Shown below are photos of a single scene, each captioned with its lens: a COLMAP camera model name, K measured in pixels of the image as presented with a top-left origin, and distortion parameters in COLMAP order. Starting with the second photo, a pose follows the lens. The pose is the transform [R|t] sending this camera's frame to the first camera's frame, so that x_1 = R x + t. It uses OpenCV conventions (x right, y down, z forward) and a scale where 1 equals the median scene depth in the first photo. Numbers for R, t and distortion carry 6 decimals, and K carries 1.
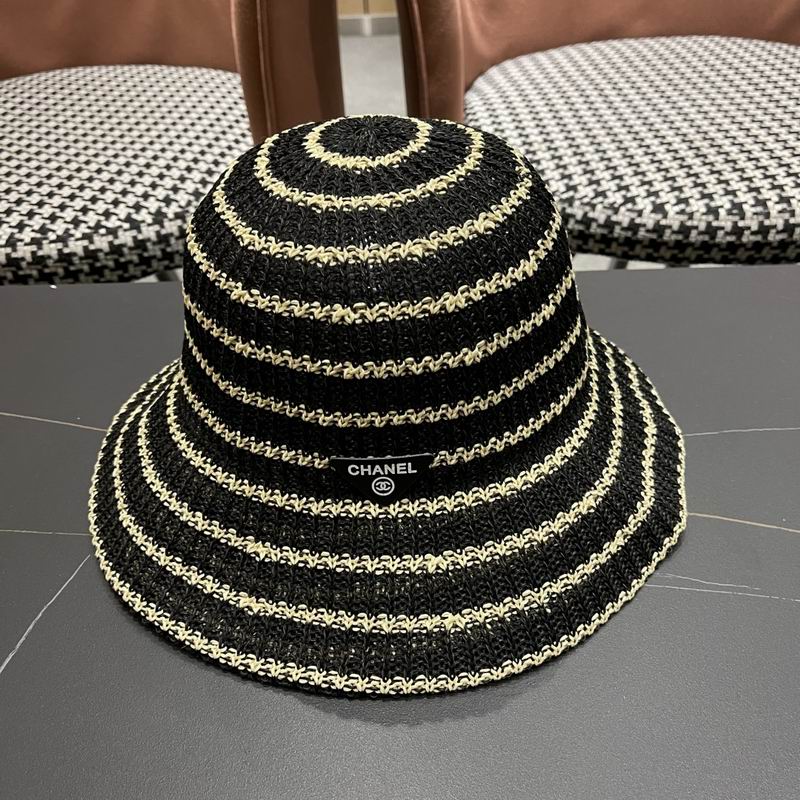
lens RADIAL K [[845.6, 0, 403.0], [0, 845.6, 399.6], [0, 0, 1]] dist [0.015527, 0.000000]
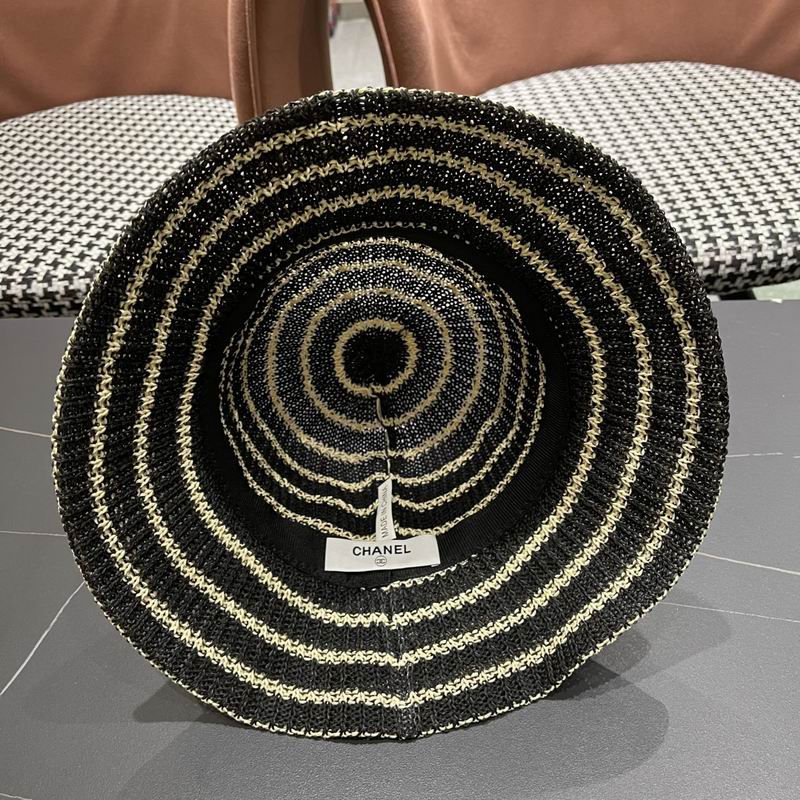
lens RADIAL K [[845.6, 0, 401.2], [0, 845.6, 398.0], [0, 0, 1]] dist [0.015527, 0.000000]
pose [[0.998823, 0.004604, -0.048284, 0.085988], [-0.002556, 0.999097, 0.042404, -0.067727], [0.048435, -0.042230, 0.997933, -0.157734]]
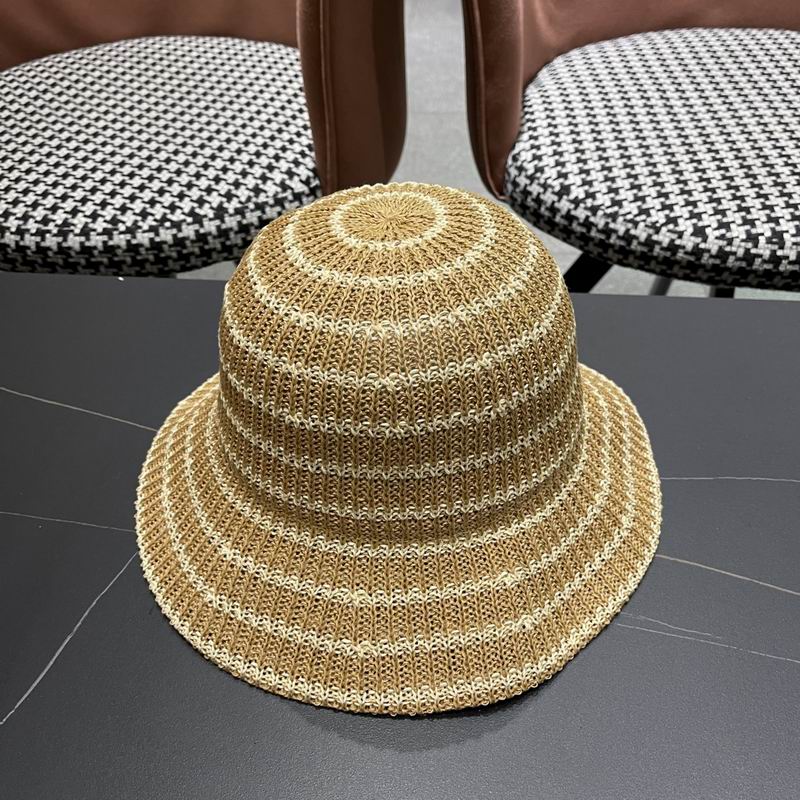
lens RADIAL K [[845.6, 0, 403.3], [0, 845.6, 413.2], [0, 0, 1]] dist [0.015527, 0.000000]
pose [[0.994733, 0.070975, -0.073948, 0.037383], [-0.063607, 0.993188, 0.097626, -0.083602], [0.080373, -0.092409, 0.992472, -0.060478]]
